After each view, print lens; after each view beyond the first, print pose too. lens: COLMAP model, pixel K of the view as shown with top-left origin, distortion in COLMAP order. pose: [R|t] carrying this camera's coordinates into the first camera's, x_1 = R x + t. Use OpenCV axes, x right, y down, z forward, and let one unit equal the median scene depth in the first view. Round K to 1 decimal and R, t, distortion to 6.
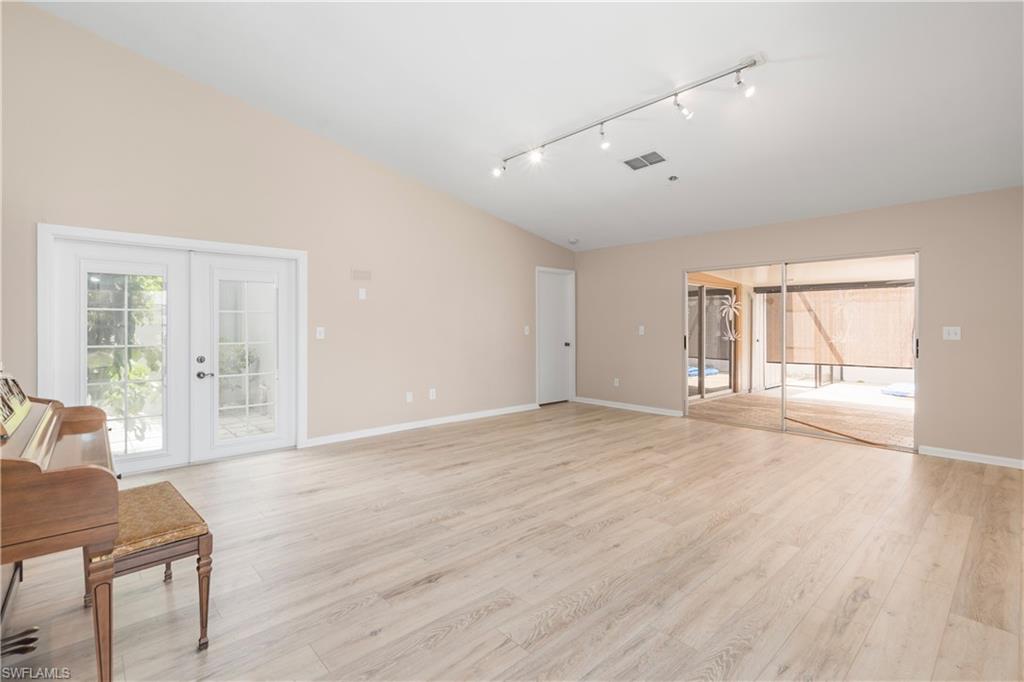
lens RADIAL K [[469.3, 0, 511.3], [0, 469.3, 330.7], [0, 0, 1]] dist [0.011148, 0.000290]
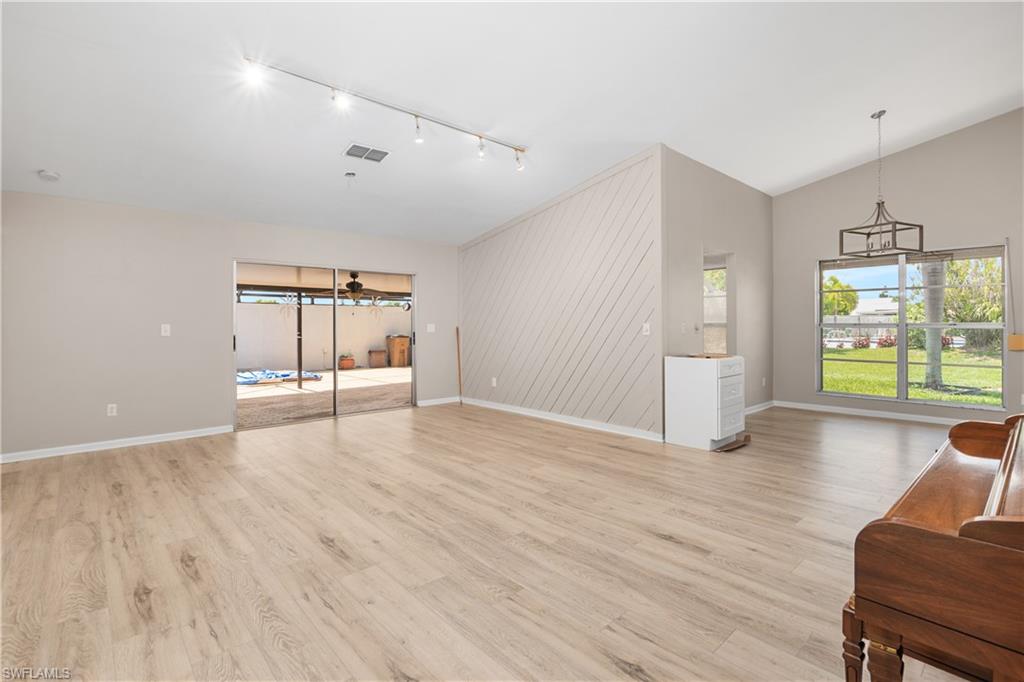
lens RADIAL K [[469.3, 0, 511.3], [0, 469.3, 330.7], [0, 0, 1]] dist [0.011148, 0.000290]
pose [[0.004263, -0.010631, 0.999934, -0.986955], [0.008714, 0.999906, 0.010594, -0.004070], [-0.999953, 0.008668, 0.004355, 1.013942]]
